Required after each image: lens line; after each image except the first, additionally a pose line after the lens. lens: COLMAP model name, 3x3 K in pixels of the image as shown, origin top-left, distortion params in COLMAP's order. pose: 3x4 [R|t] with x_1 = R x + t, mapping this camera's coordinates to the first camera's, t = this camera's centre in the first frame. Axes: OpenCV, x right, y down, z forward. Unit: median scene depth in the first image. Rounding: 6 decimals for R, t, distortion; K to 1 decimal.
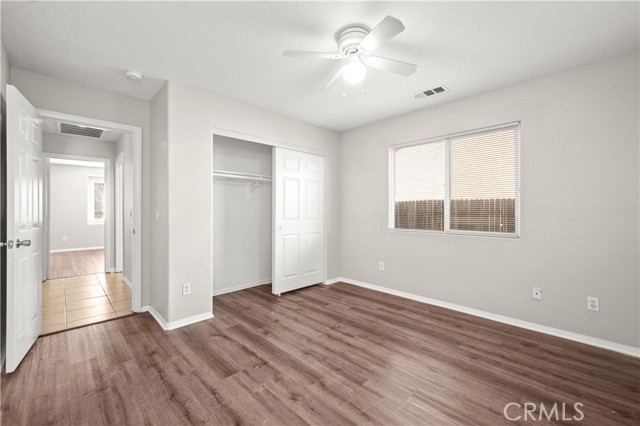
lens RADIAL K [[255.8, 0, 318.9], [0, 255.8, 212.0], [0, 0, 1]] dist [-0.000283, -0.000106]
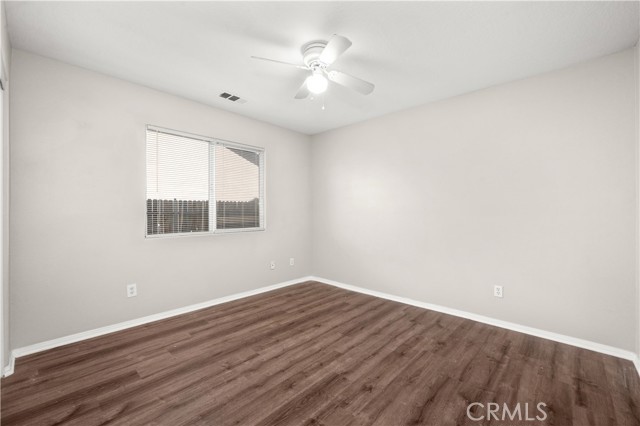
lens RADIAL K [[261.3, 0, 320.0], [0, 261.3, 213.0], [0, 0, 1]] dist [-0.000894, -0.000146]
pose [[-0.019030, -0.007182, 0.999793, -0.664242], [0.006986, 0.999949, 0.007316, -0.002852], [-0.999795, 0.007124, -0.018978, 0.695112]]
